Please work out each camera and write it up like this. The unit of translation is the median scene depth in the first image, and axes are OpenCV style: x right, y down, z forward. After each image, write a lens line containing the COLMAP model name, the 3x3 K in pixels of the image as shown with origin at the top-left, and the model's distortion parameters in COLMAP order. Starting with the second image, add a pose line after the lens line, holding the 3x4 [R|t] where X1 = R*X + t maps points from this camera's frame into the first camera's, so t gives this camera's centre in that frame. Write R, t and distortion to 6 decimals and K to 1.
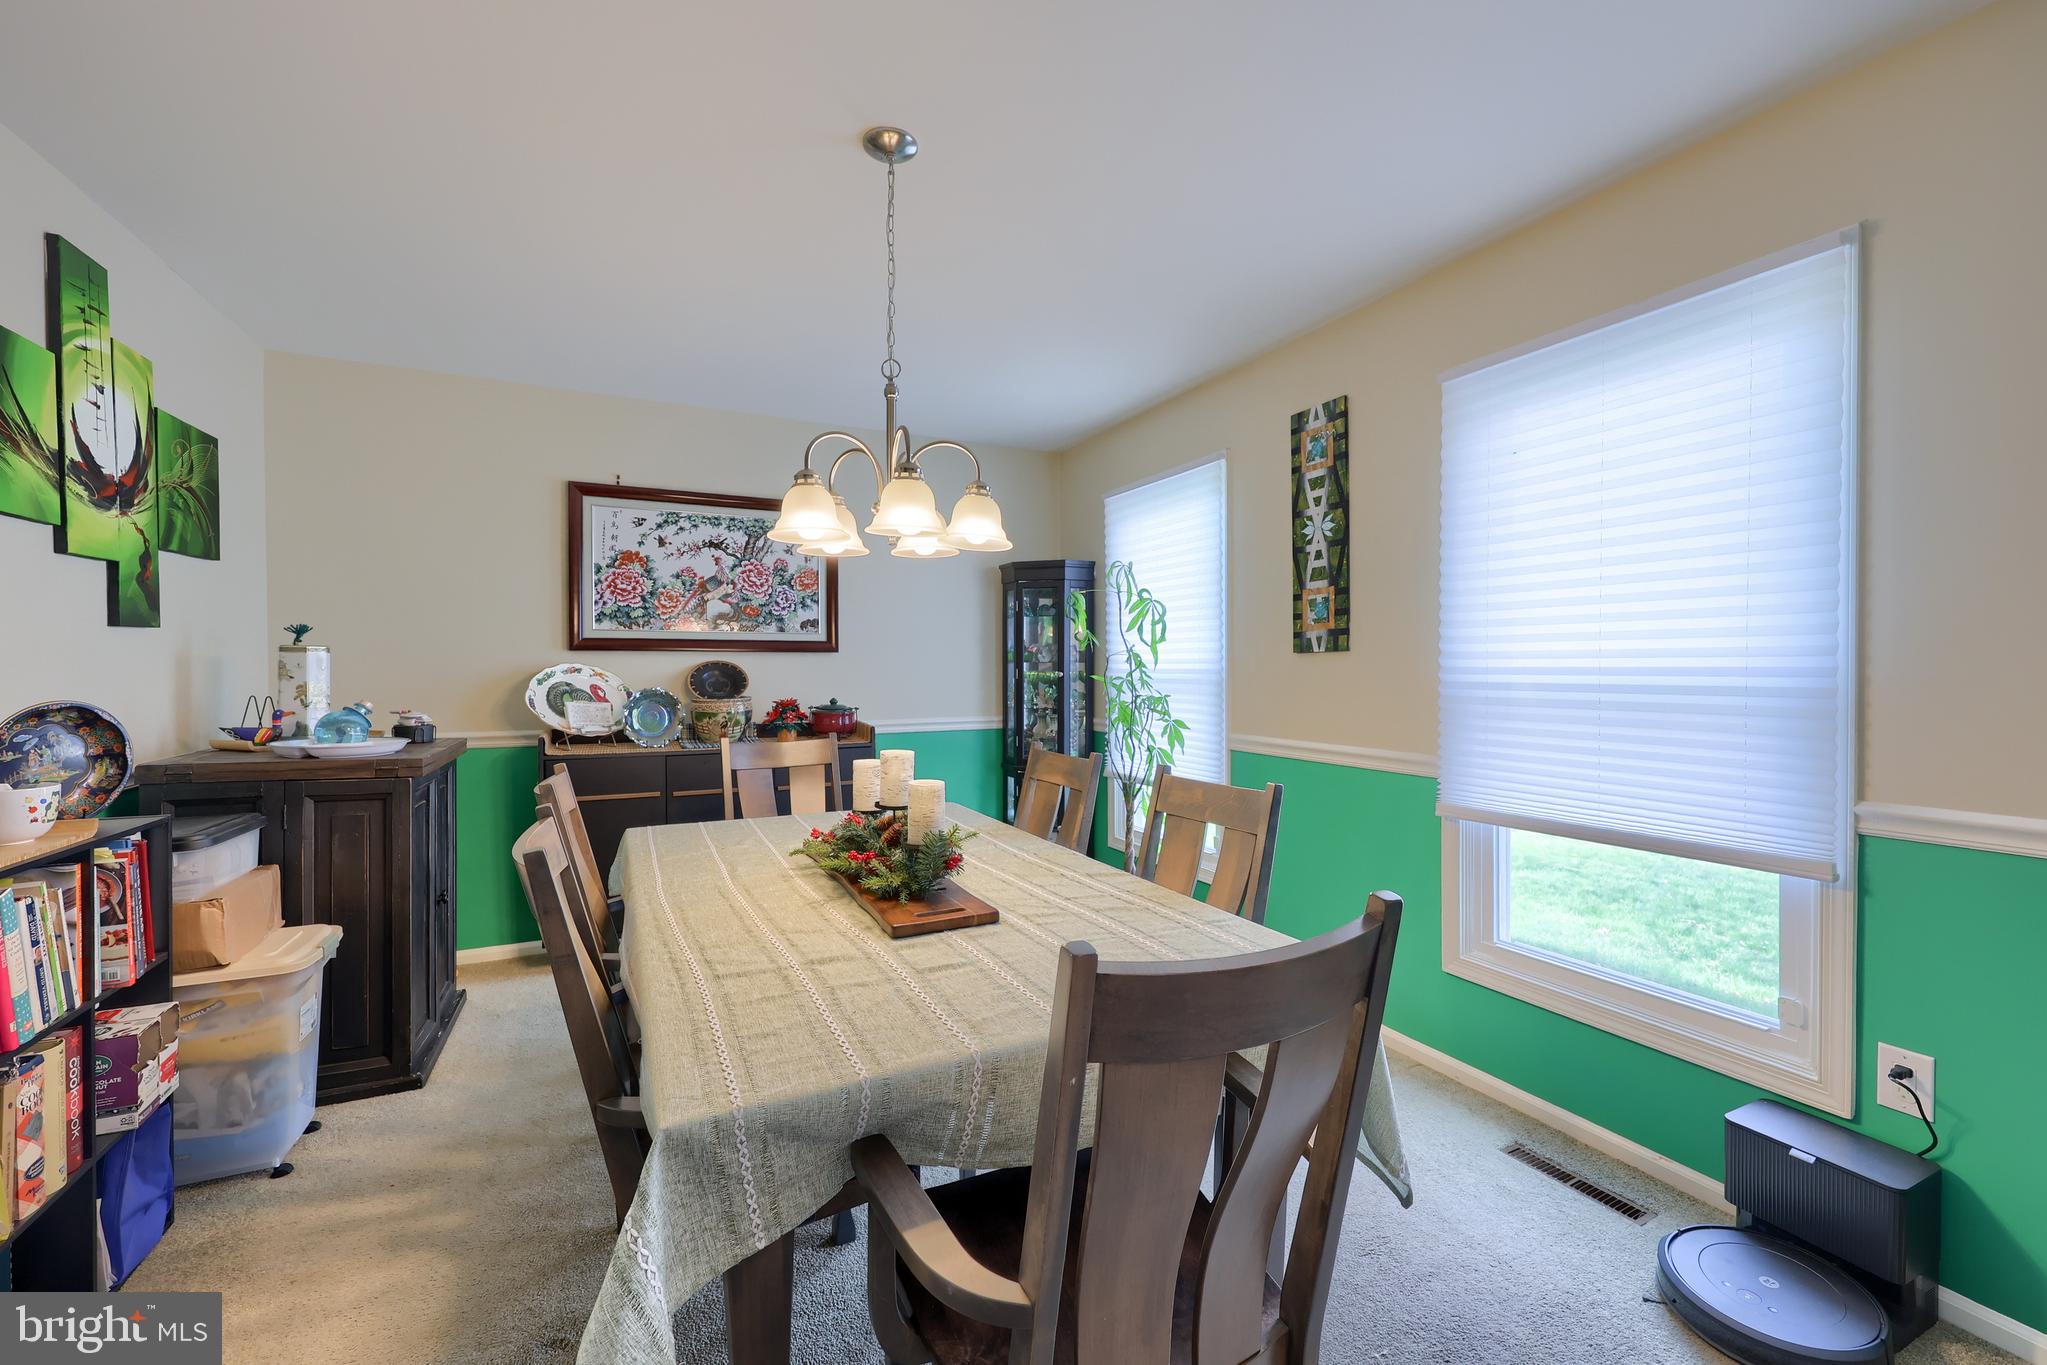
lens RADIAL K [[873.3, 0, 1091.5], [0, 873.3, 674.7], [0, 0, 1]] dist [0.000415, -0.000104]
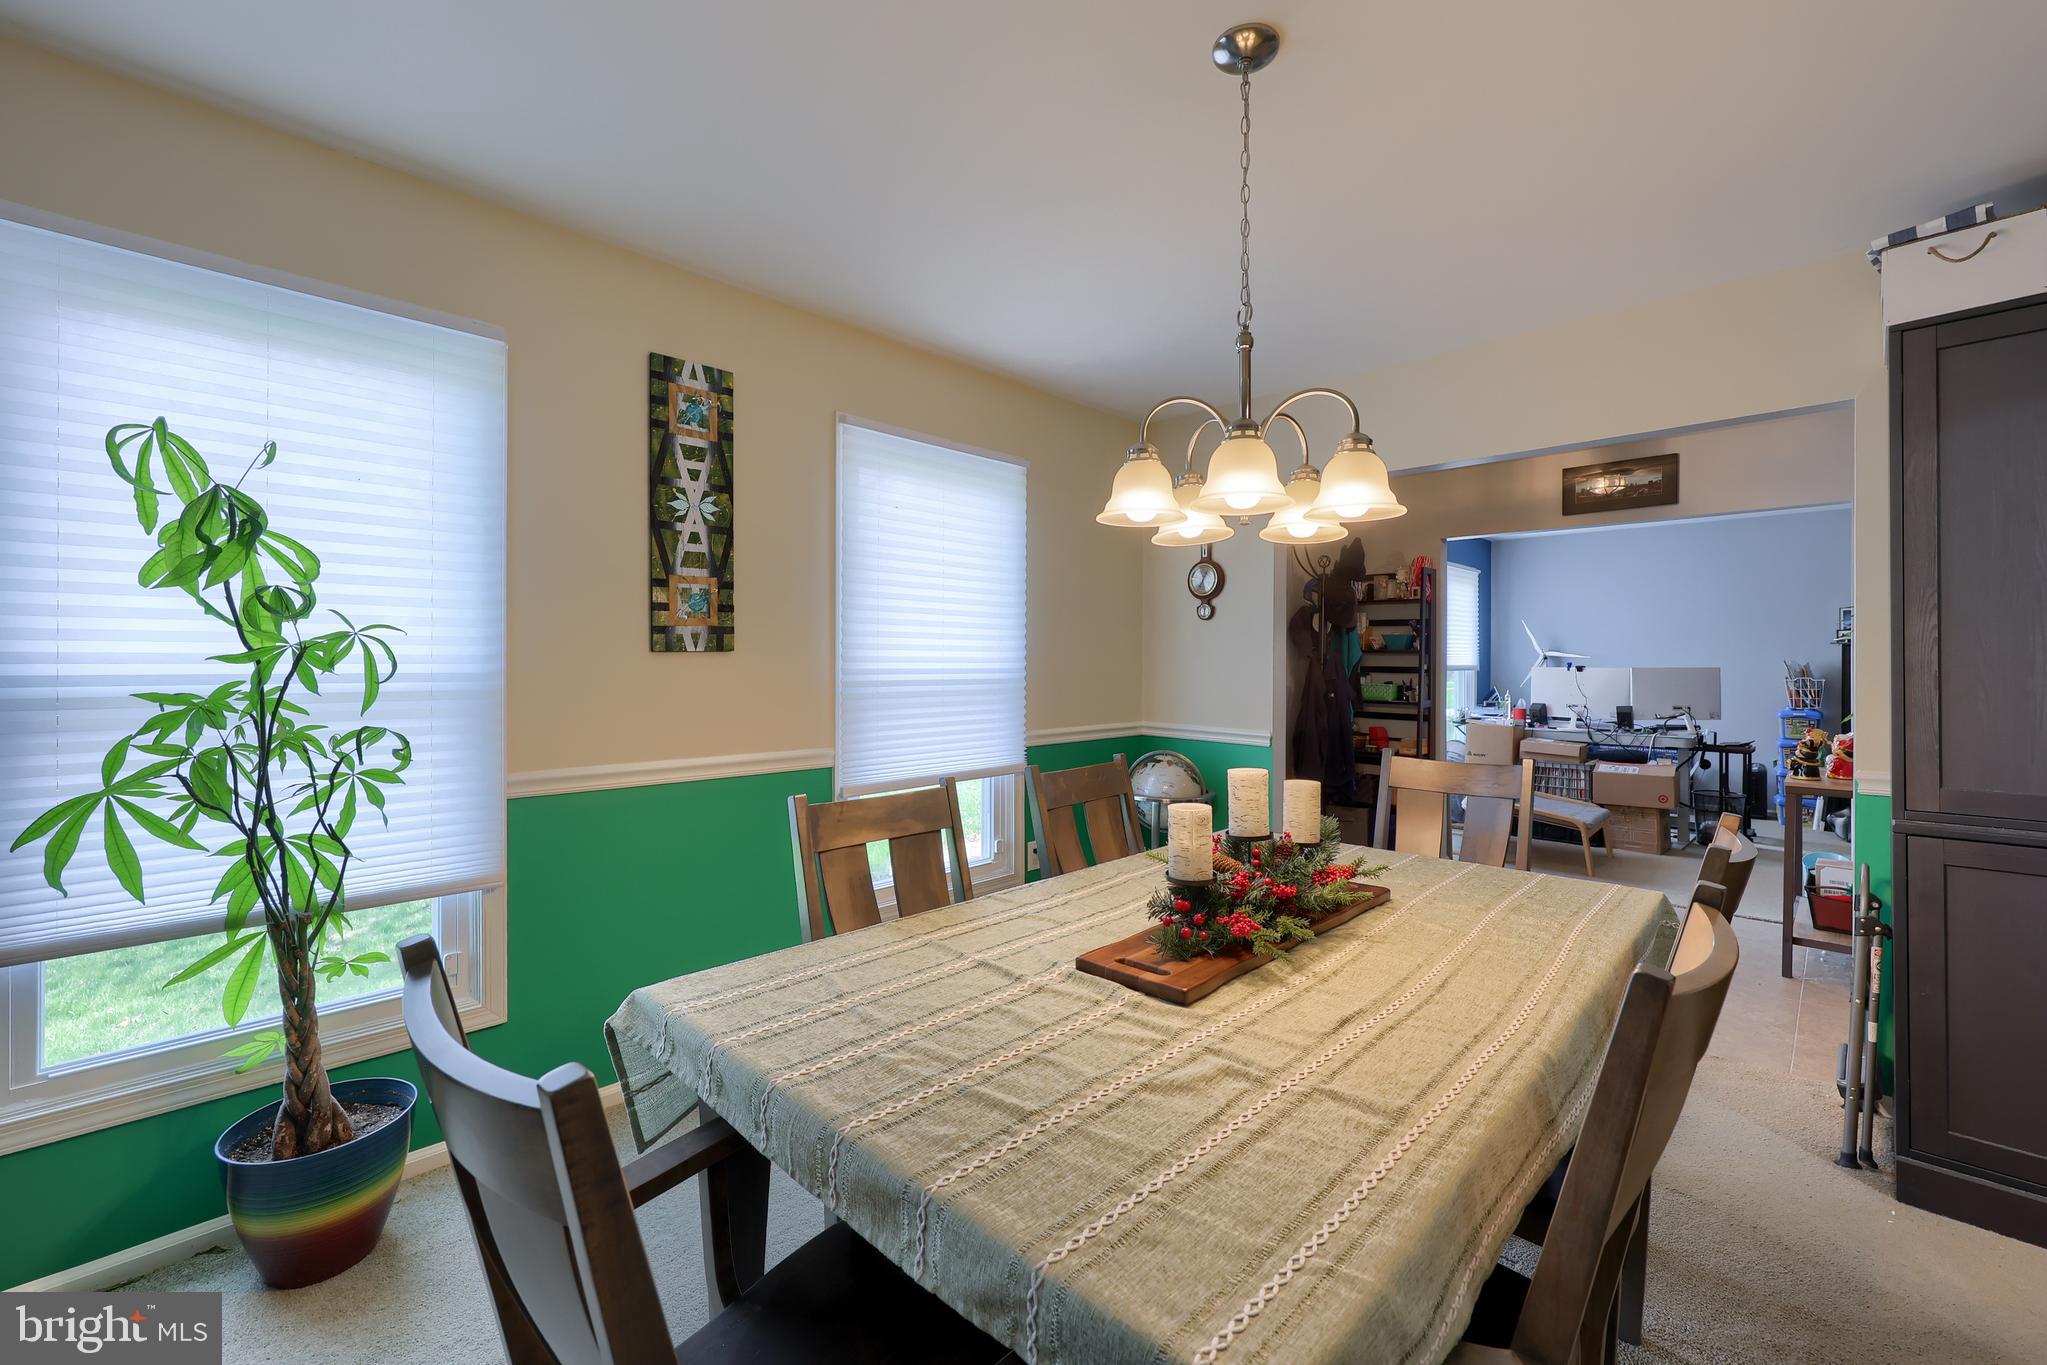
lens RADIAL K [[809.1, 0, 1017.5], [0, 809.1, 664.1], [0, 0, 1]] dist [-0.000751, -0.000047]
pose [[-0.273550, 0.002040, 0.961856, -0.589145], [0.009514, 0.999955, 0.000585, -0.011332], [-0.961811, 0.009312, -0.273557, 0.917809]]
